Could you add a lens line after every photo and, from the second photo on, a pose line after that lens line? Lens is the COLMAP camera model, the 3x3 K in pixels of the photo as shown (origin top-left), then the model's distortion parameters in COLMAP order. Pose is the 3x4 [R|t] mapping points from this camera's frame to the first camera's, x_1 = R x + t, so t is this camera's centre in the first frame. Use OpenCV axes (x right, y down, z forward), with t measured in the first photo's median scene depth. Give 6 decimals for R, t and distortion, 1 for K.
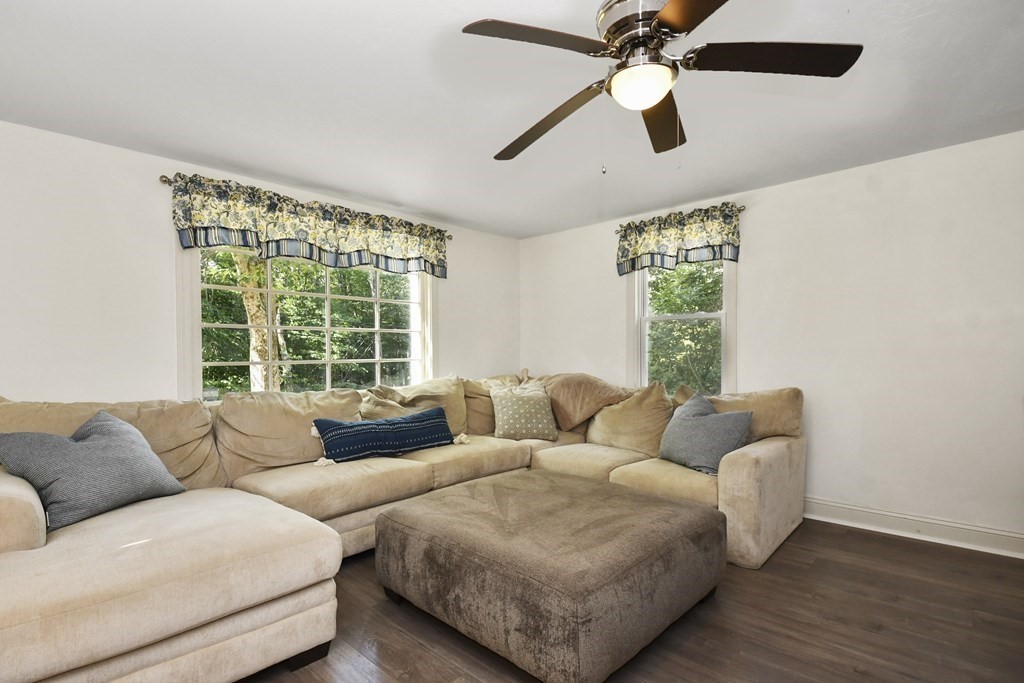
lens RADIAL K [[505.9, 0, 512.0], [0, 505.9, 349.9], [0, 0, 1]] dist [0.036790, -0.000109]
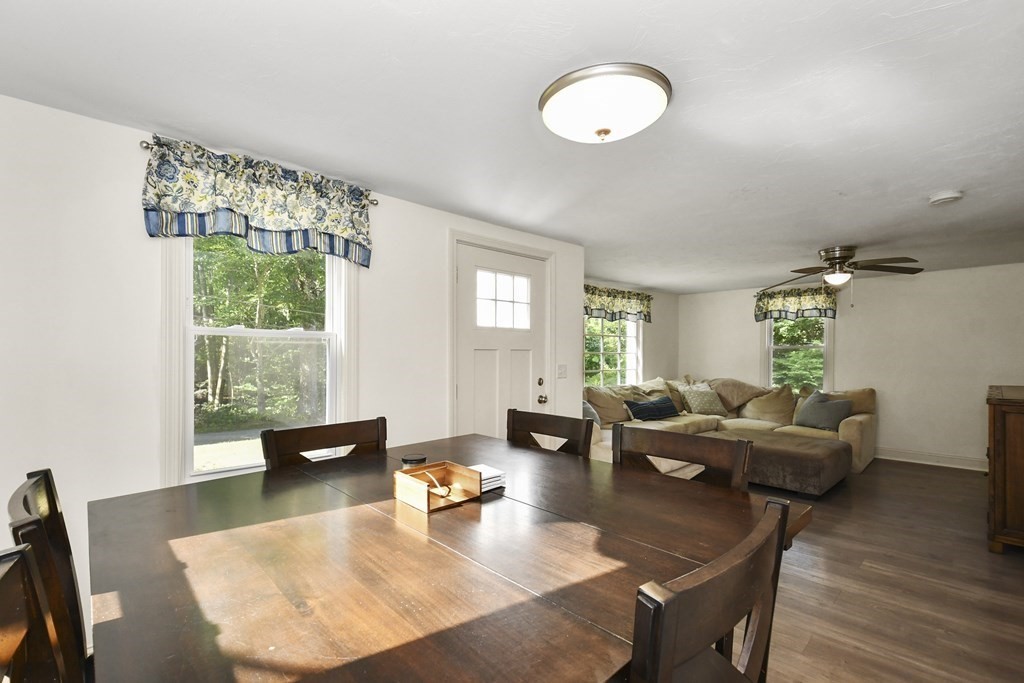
lens RADIAL K [[454.6, 0, 510.5], [0, 454.6, 348.7], [0, 0, 1]] dist [0.001144, -0.005236]
pose [[0.997069, 0.007158, -0.076172, -0.550268], [-0.007672, 0.999950, -0.006464, -0.043148], [0.076121, 0.007030, 0.997074, -0.656986]]
